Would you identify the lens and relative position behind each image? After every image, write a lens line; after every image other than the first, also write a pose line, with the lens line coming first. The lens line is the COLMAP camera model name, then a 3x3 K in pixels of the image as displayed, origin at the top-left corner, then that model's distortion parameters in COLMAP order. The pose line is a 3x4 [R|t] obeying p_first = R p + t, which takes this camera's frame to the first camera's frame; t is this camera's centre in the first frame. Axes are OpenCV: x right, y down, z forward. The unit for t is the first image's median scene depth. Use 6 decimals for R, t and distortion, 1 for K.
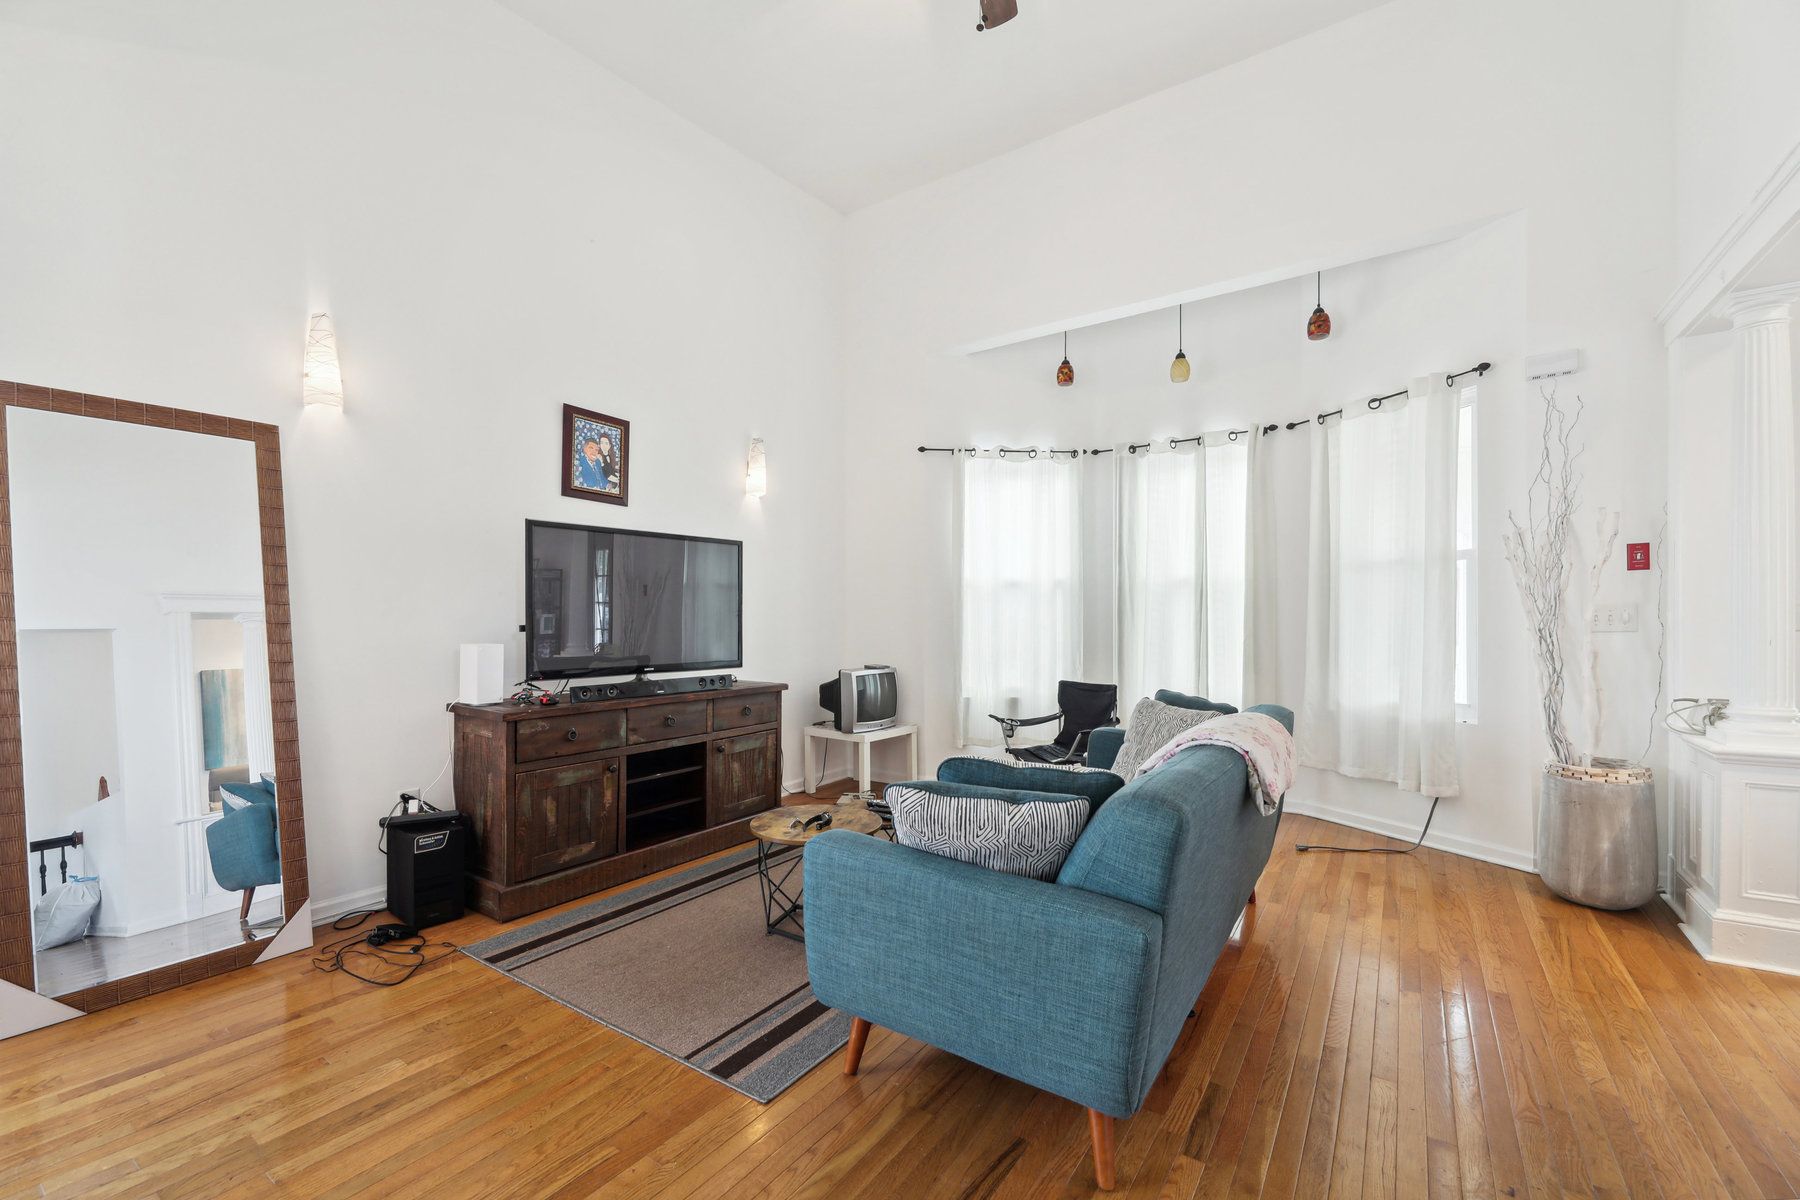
lens RADIAL K [[727.7, 0, 898.3], [0, 727.7, 625.1], [0, 0, 1]] dist [-0.001698, -0.001376]
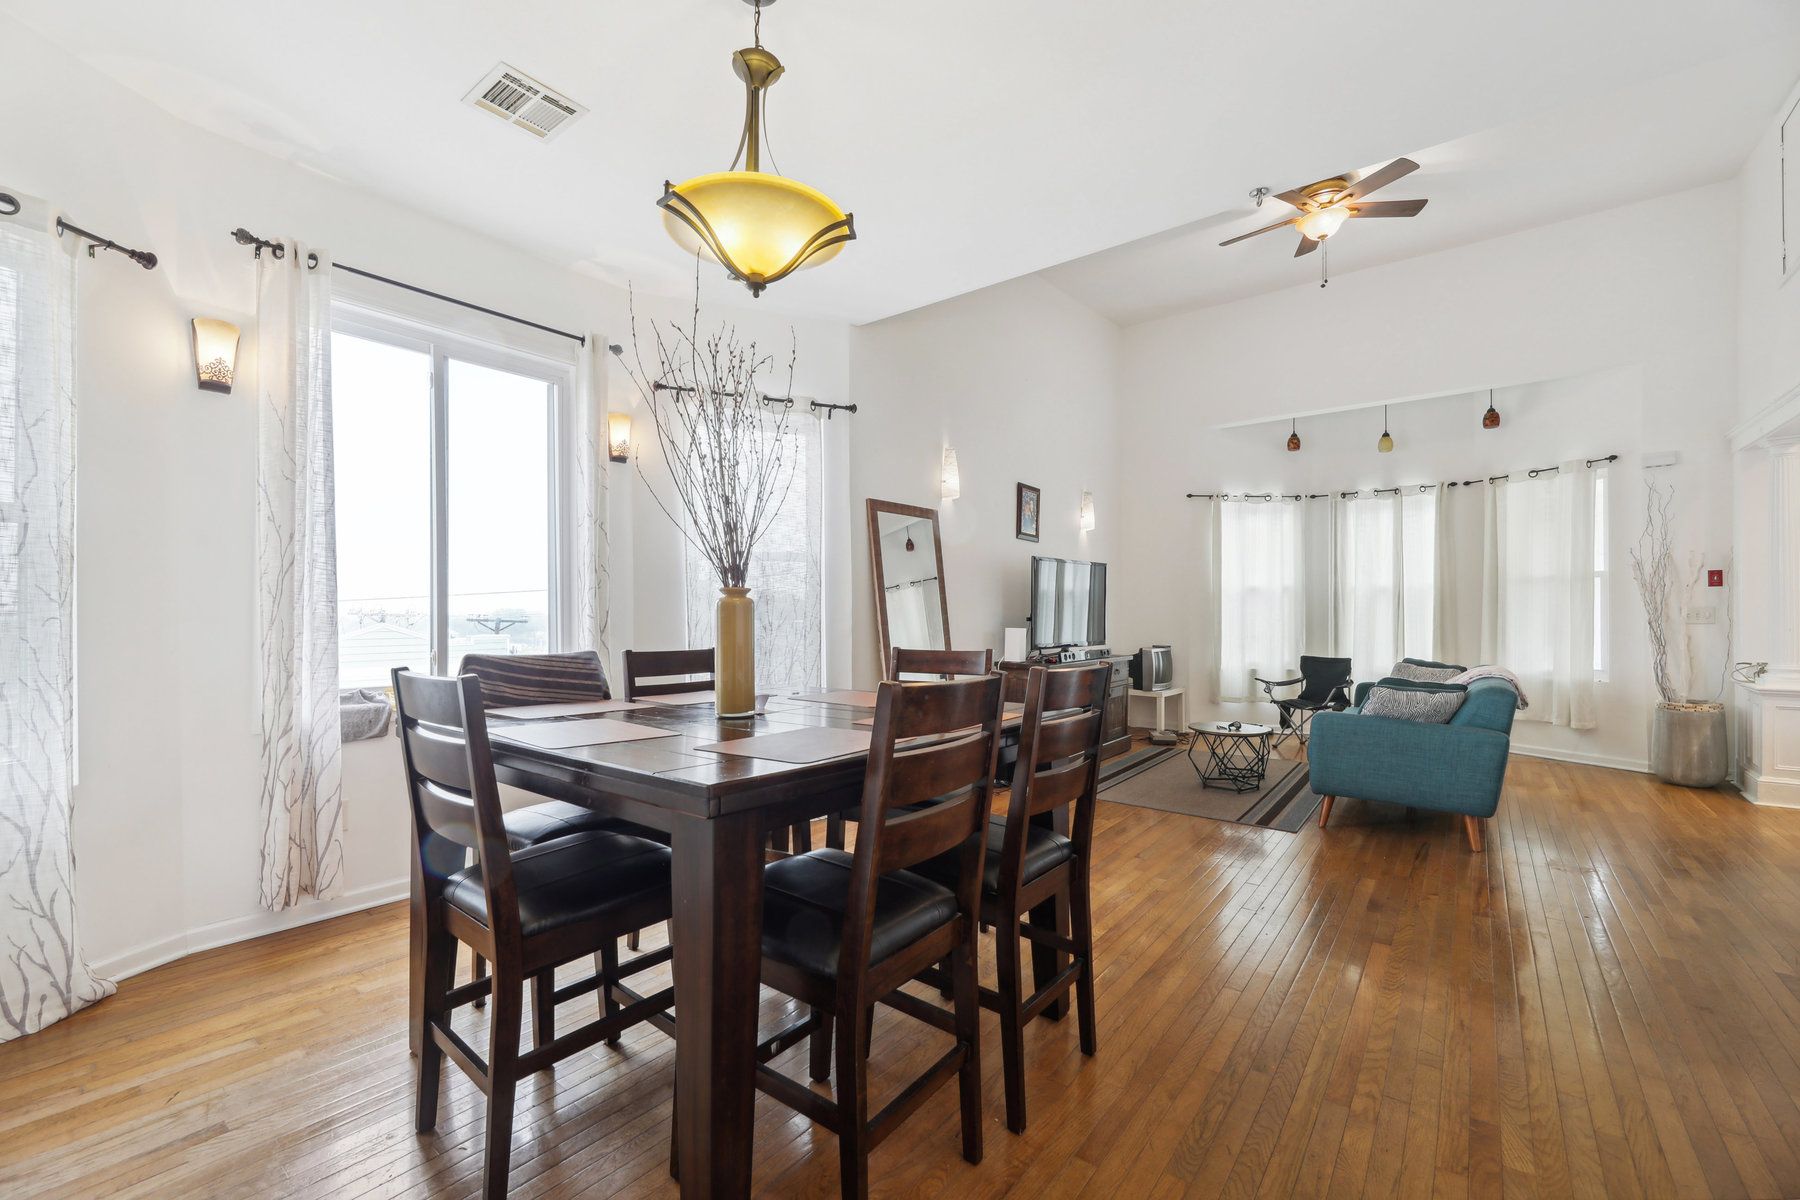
lens RADIAL K [[727.7, 0, 899.6], [0, 727.7, 610.2], [0, 0, 1]] dist [-0.001698, -0.001376]
pose [[0.998094, 0.003235, -0.061632, -0.630836], [-0.003807, 0.999951, -0.009162, 0.000159], [0.061599, 0.009379, 0.998057, -0.655043]]
